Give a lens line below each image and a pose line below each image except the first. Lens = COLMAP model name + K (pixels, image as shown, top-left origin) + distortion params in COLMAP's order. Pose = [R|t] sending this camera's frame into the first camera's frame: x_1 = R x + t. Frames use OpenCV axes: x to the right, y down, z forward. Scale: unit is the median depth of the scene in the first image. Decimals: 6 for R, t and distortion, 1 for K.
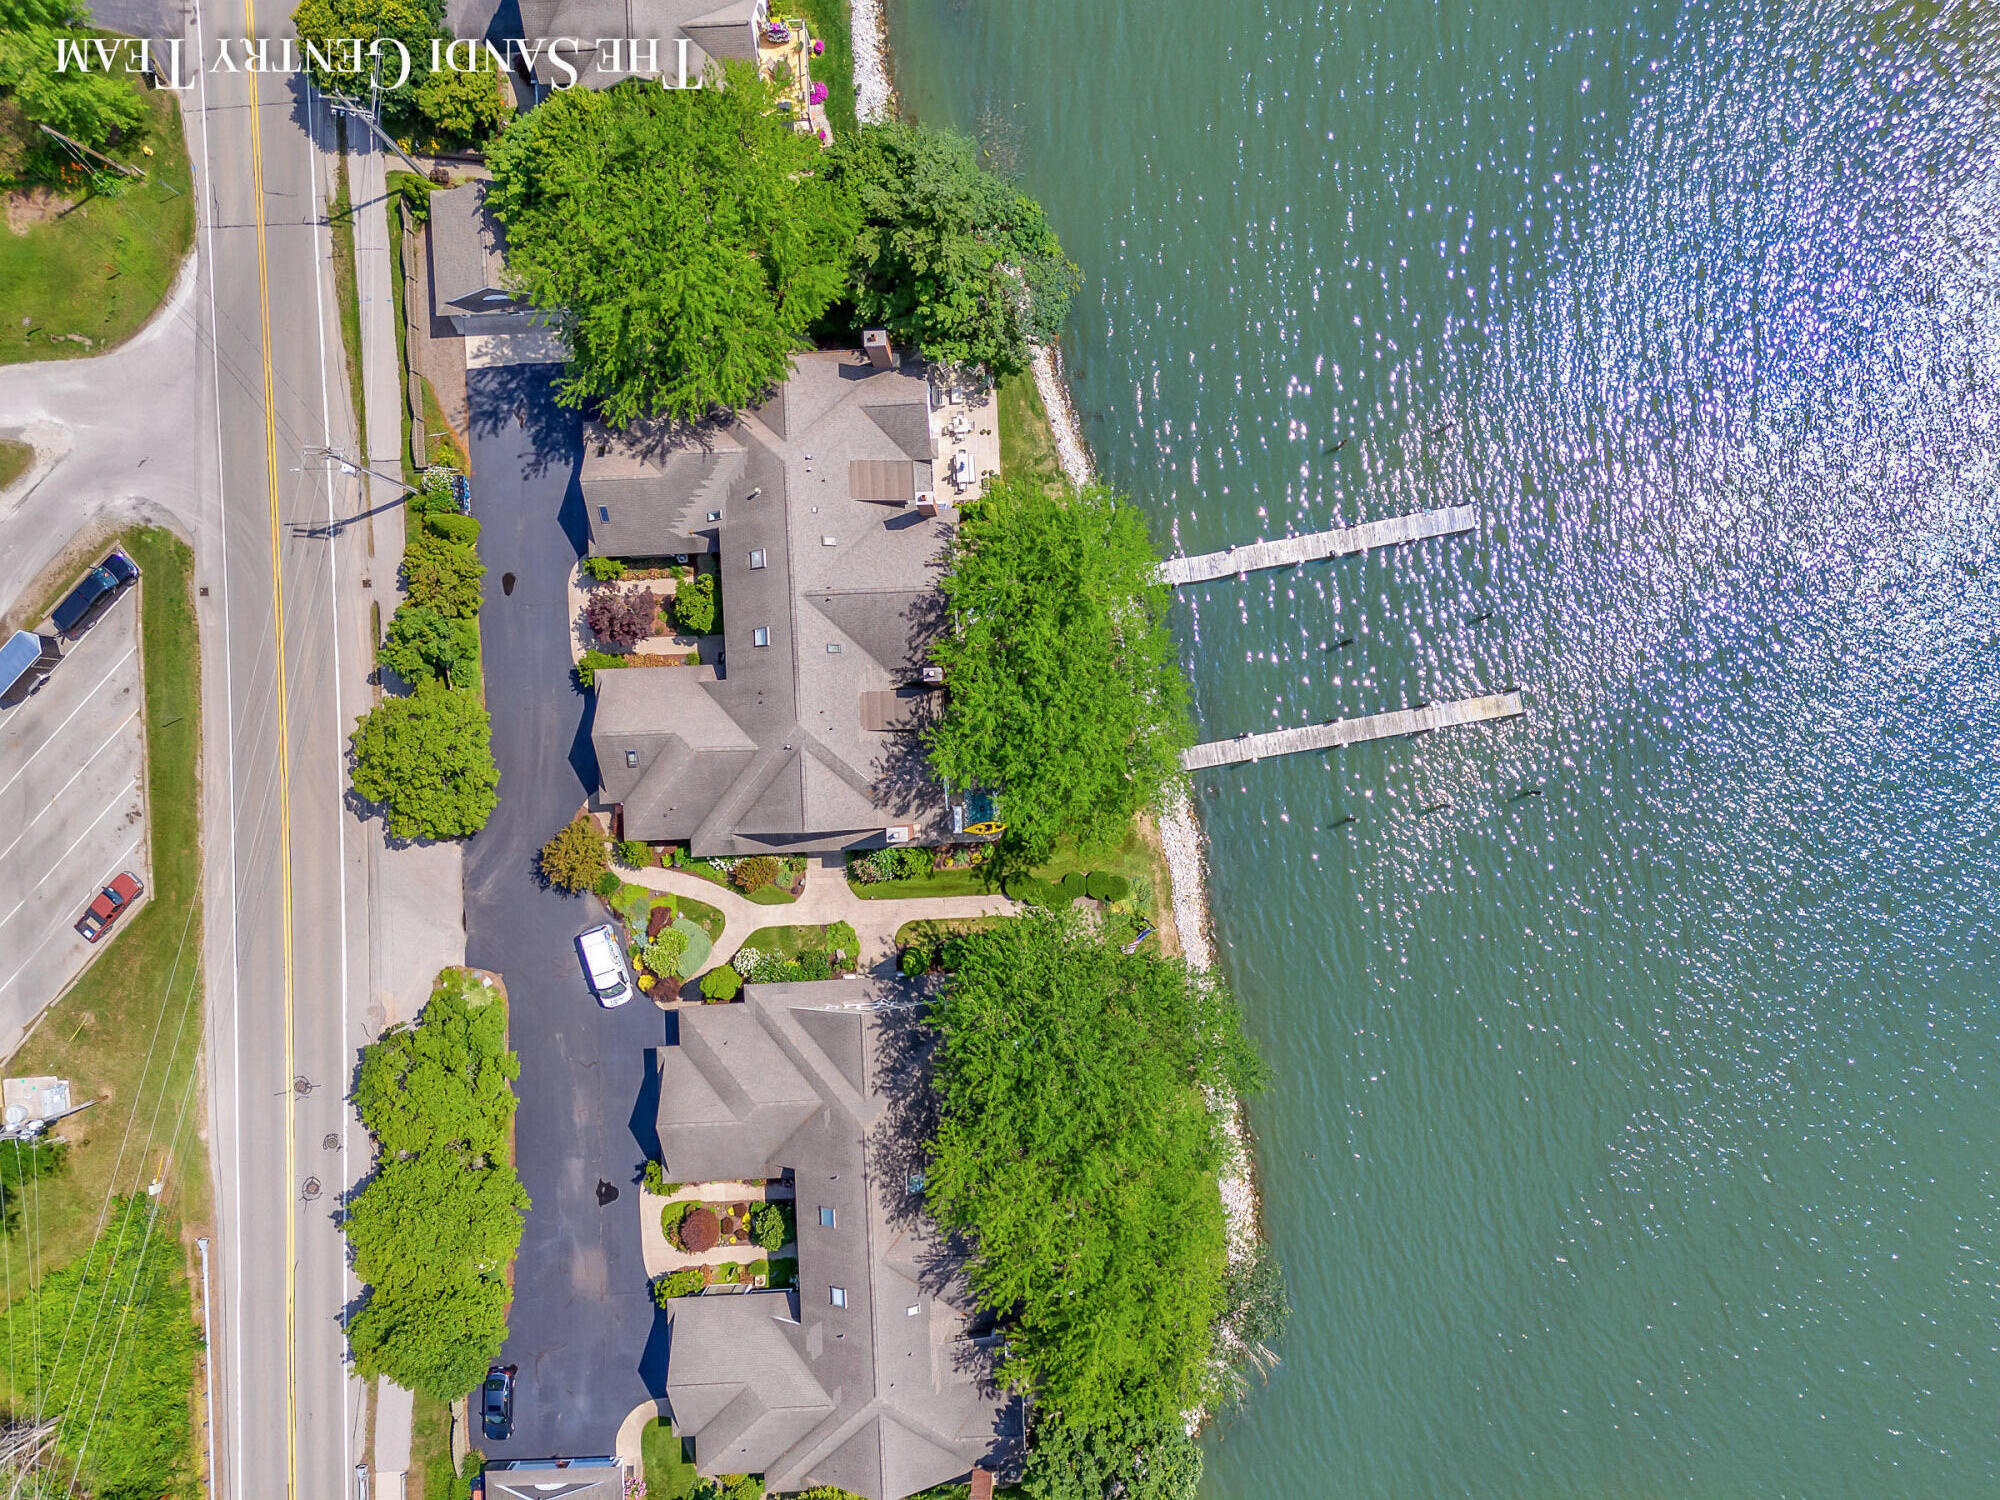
lens RADIAL K [[1509.6, 0, 1000.0], [0, 1509.6, 750.0], [0, 0, 1]] dist [0.063200, -0.058777]
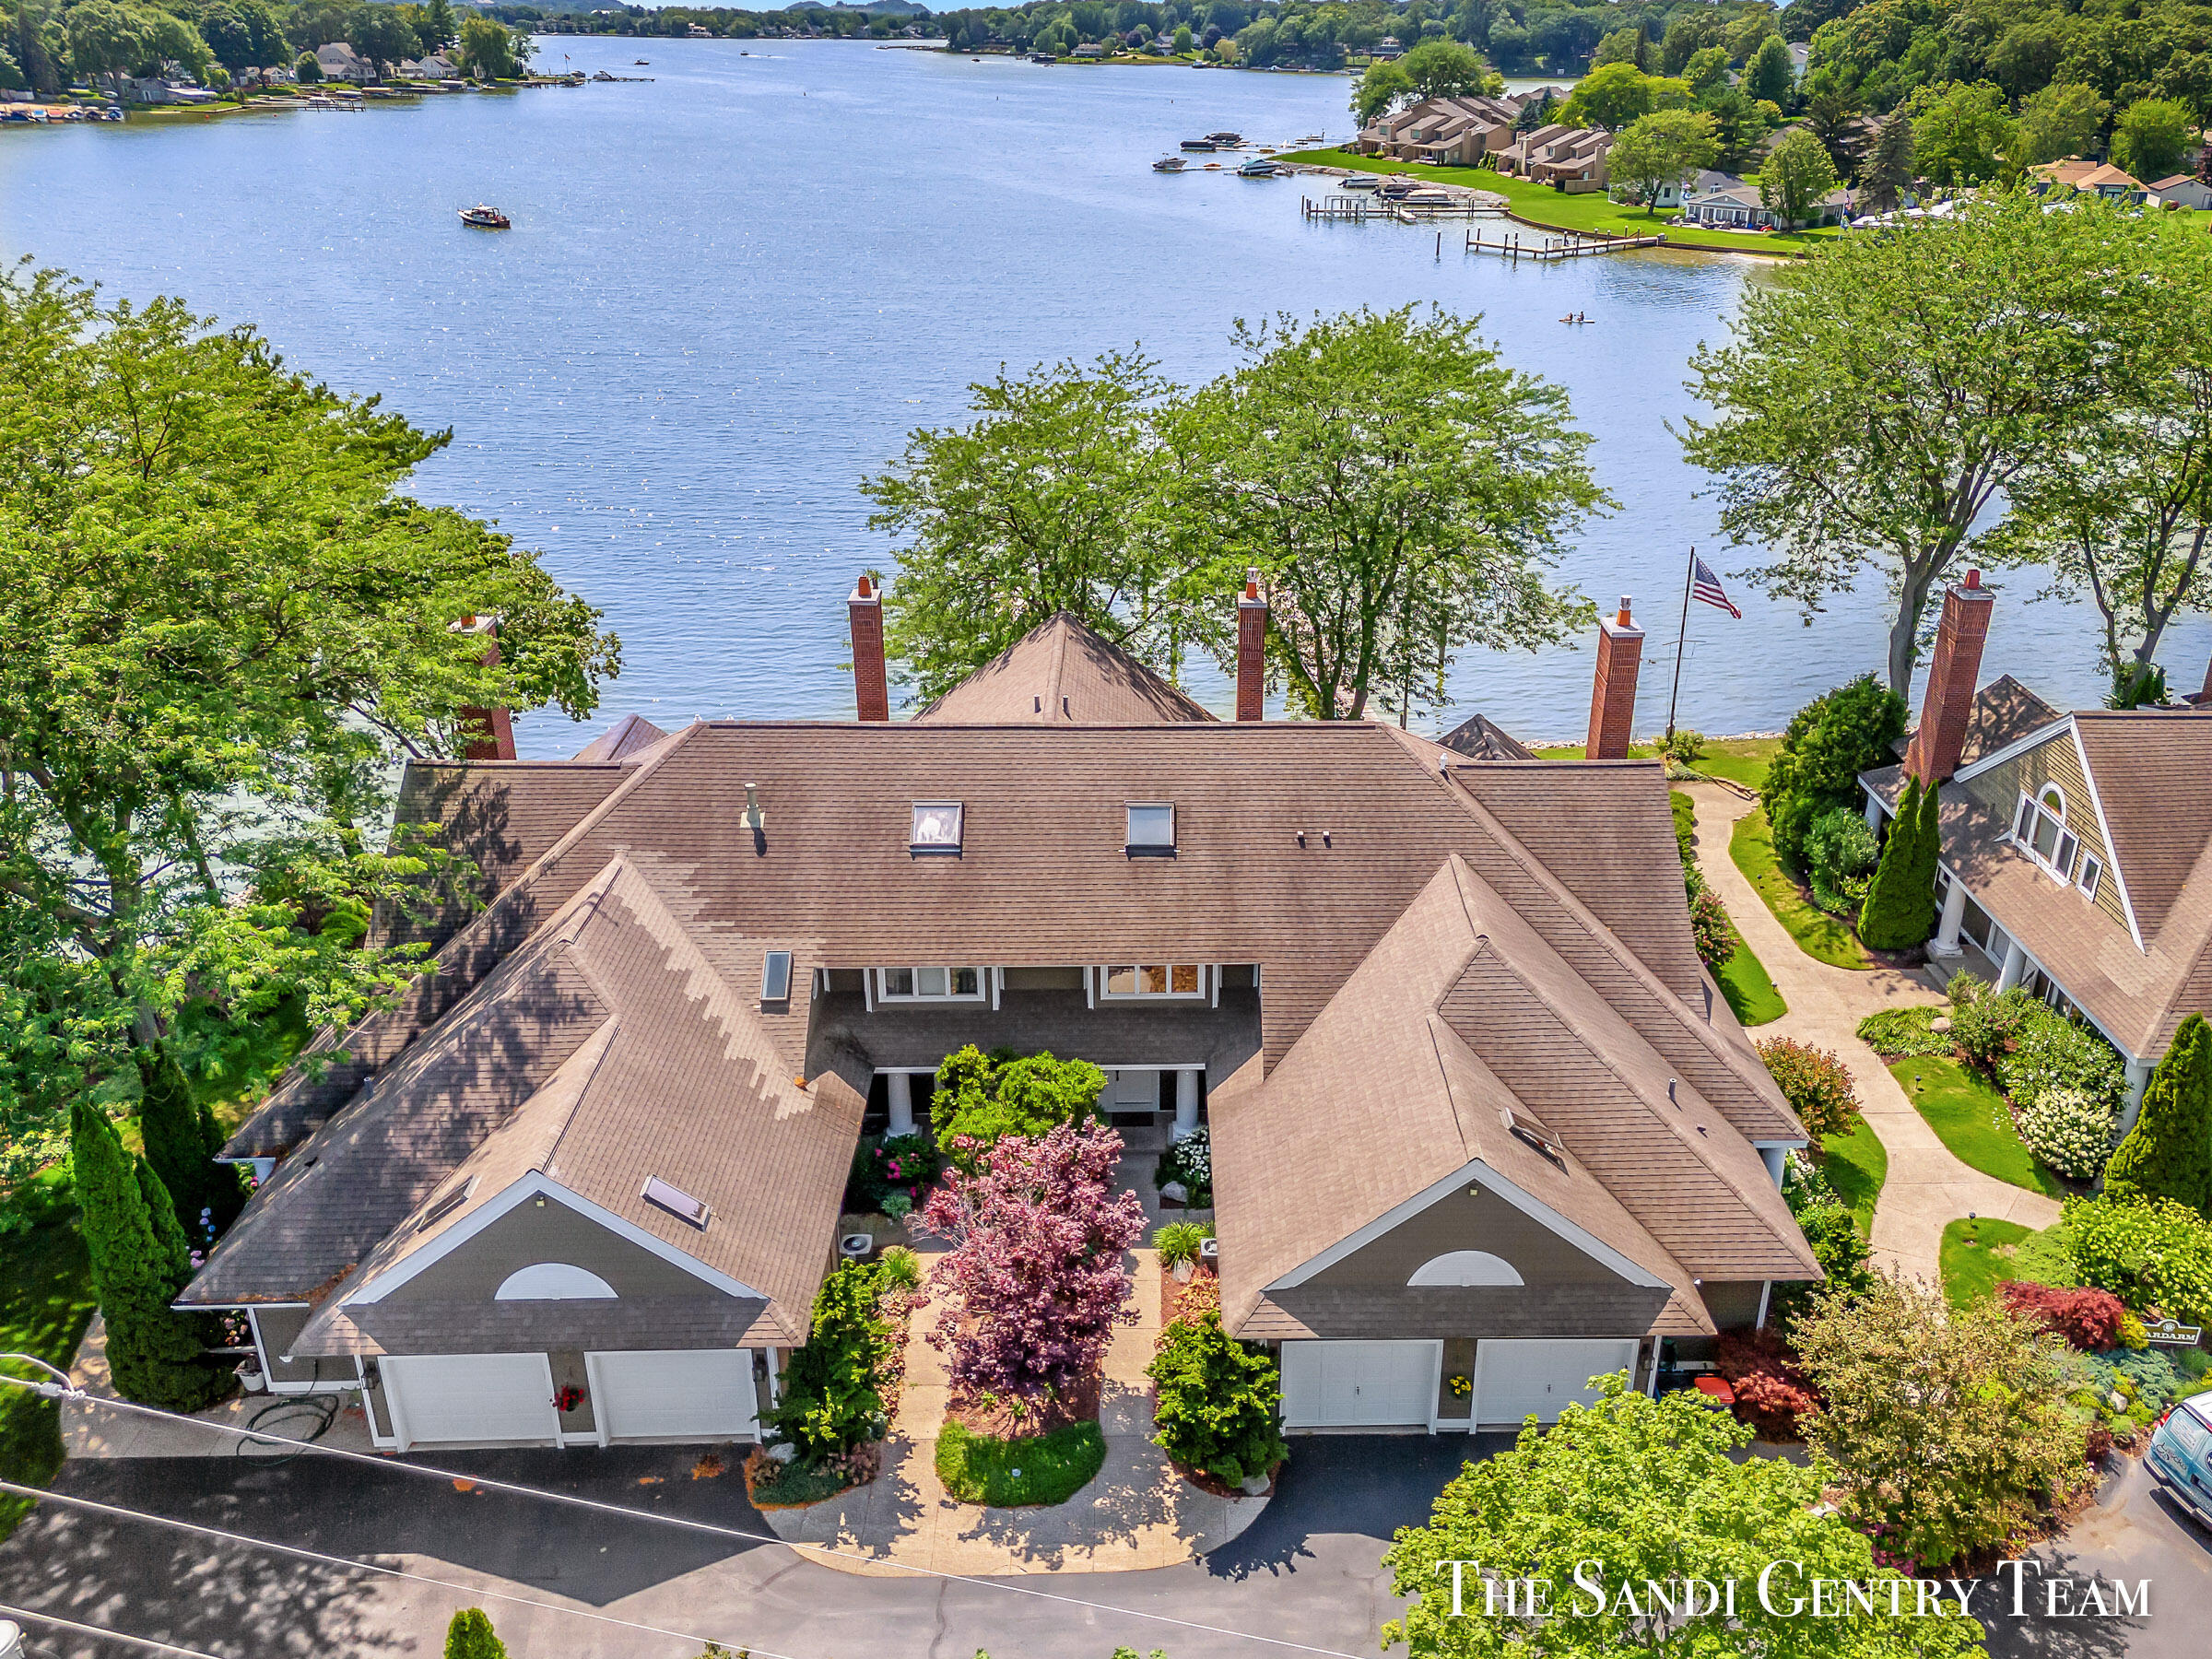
lens RADIAL K [[1795.0, 0, 1196.5], [0, 1795.0, 825.4], [0, 0, 1]] dist [0.021897, -0.002877]
pose [[0.011852, -0.378416, 0.925560, -0.514018], [0.999647, 0.026480, -0.001975, -0.058253], [-0.023762, 0.925257, 0.378596, 0.770343]]
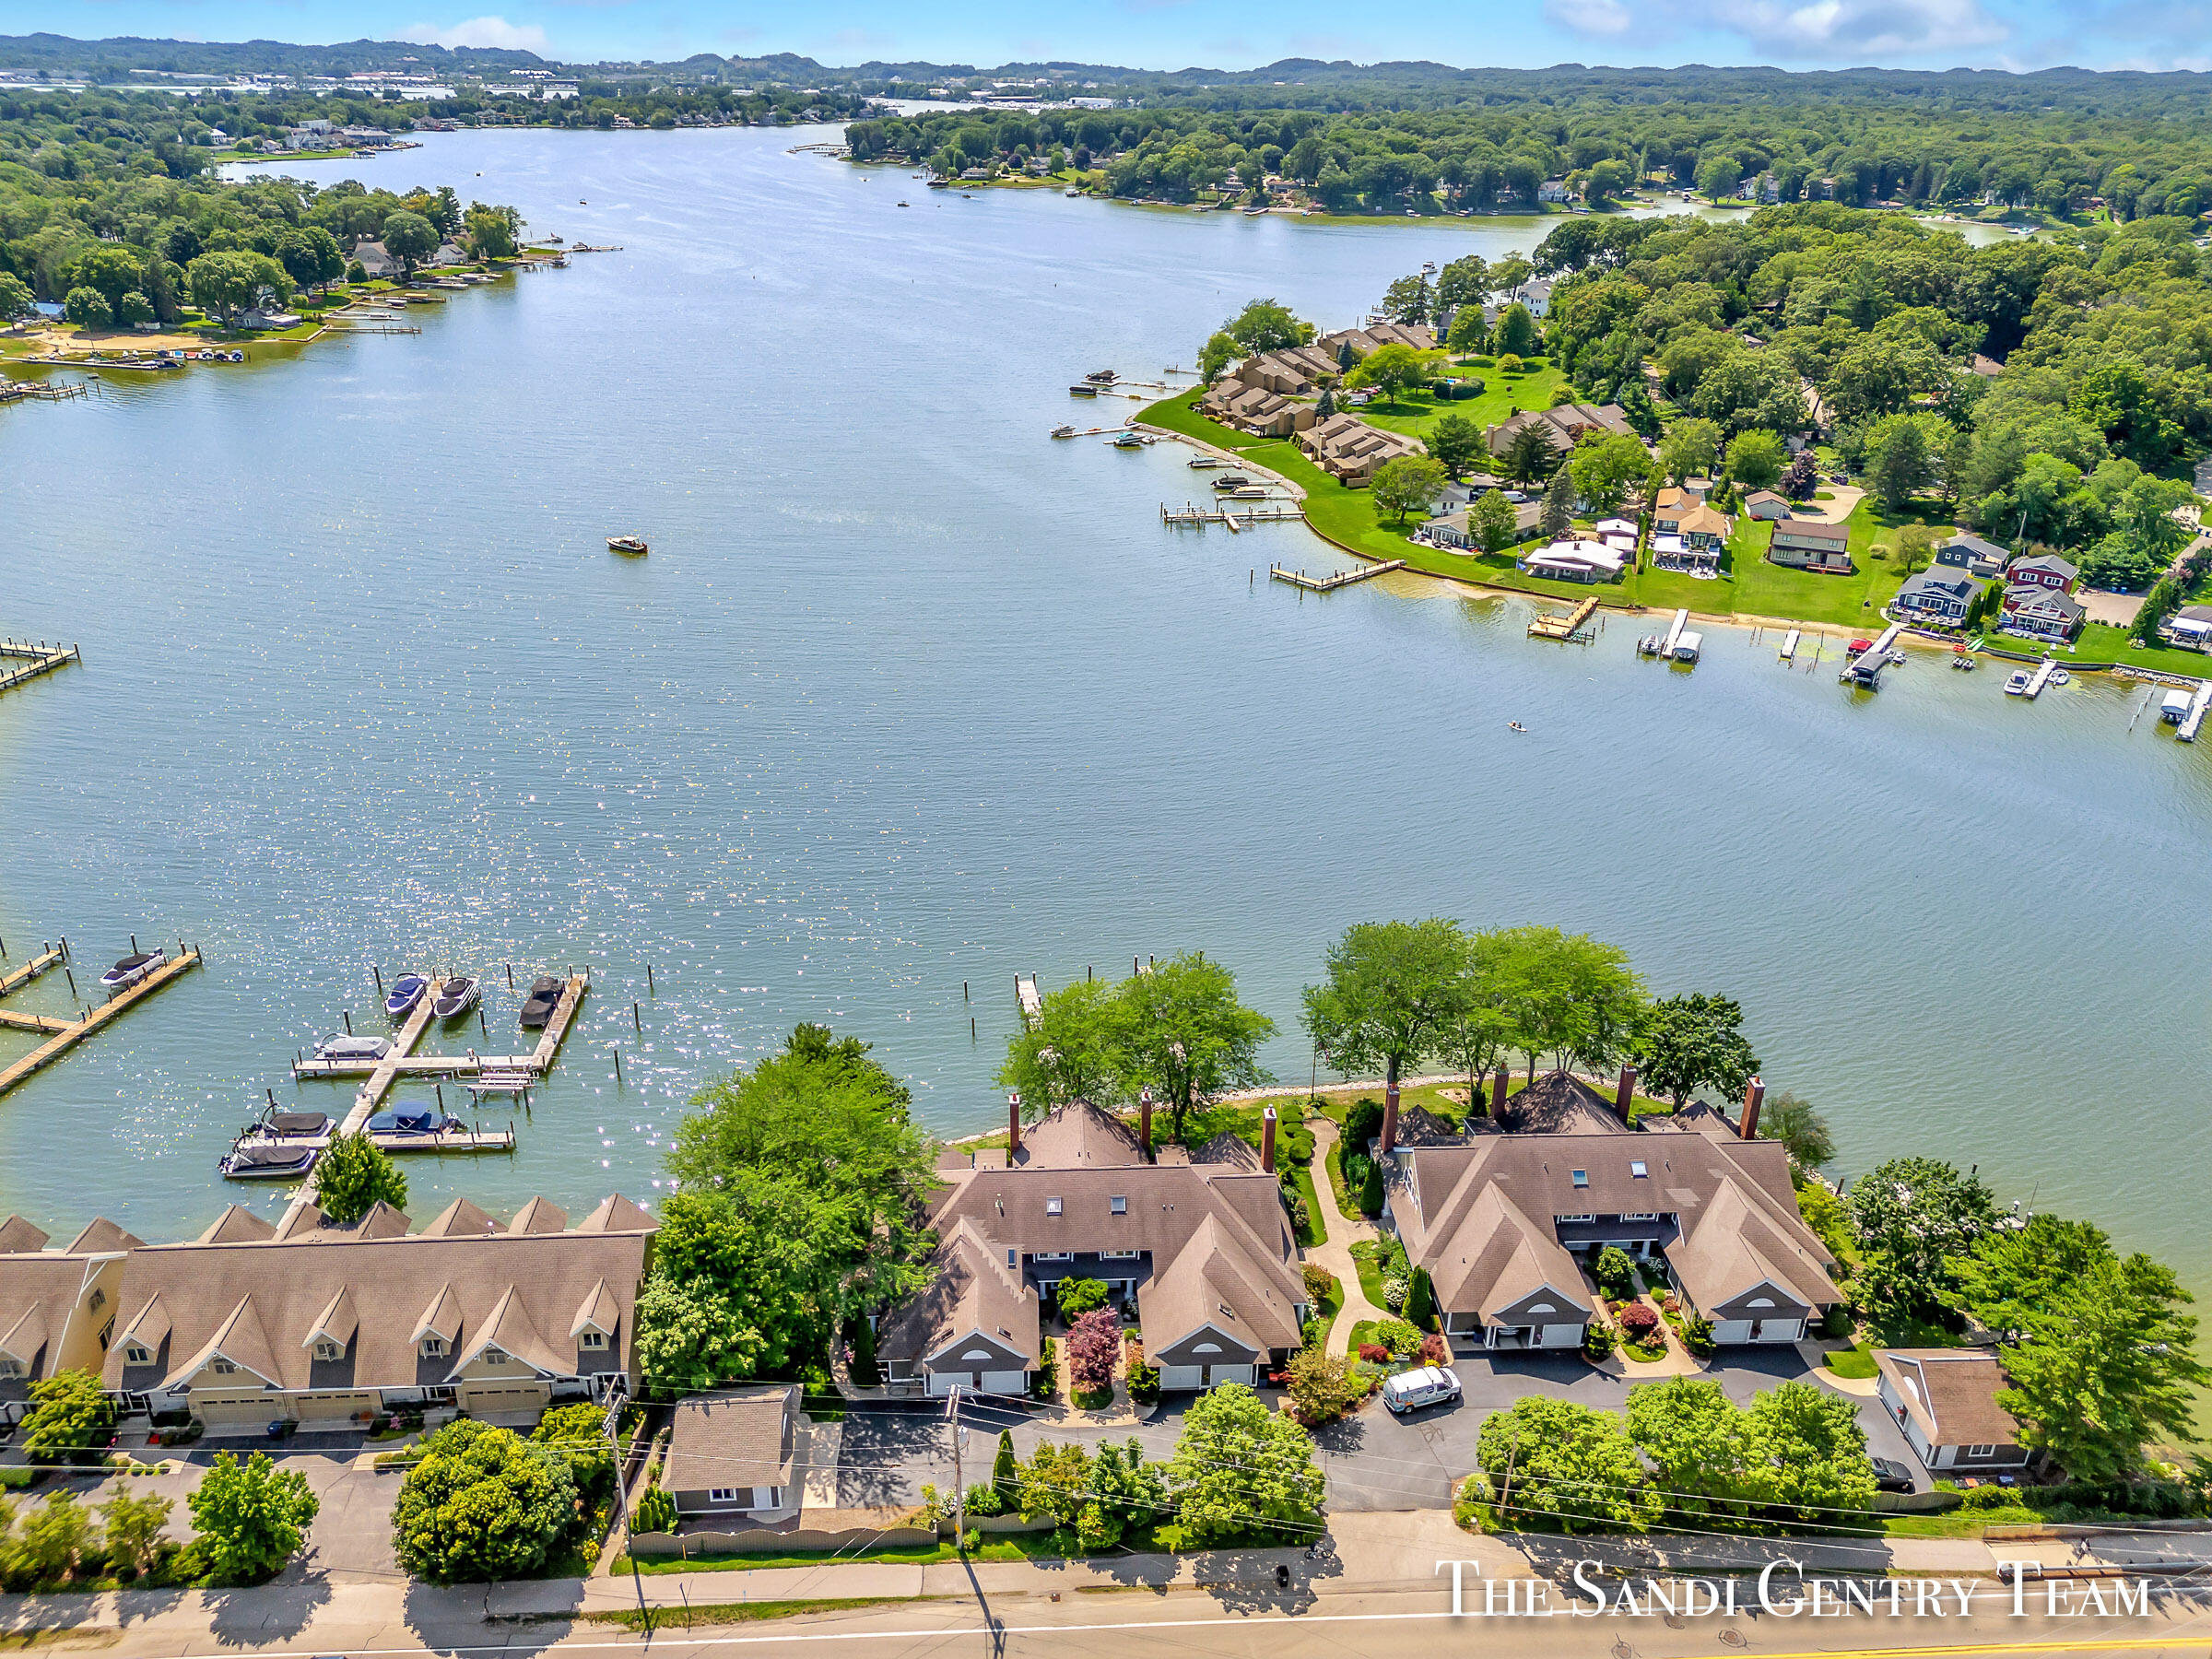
lens RADIAL K [[1669.6, 0, 1106.0], [0, 1669.6, 829.5], [0, 0, 1]] dist [0.063200, -0.058777]
pose [[-0.013281, -0.403043, 0.915085, -1.161537], [0.999531, 0.019902, 0.023273, -0.112745], [-0.027592, 0.914965, 0.402590, 0.172776]]
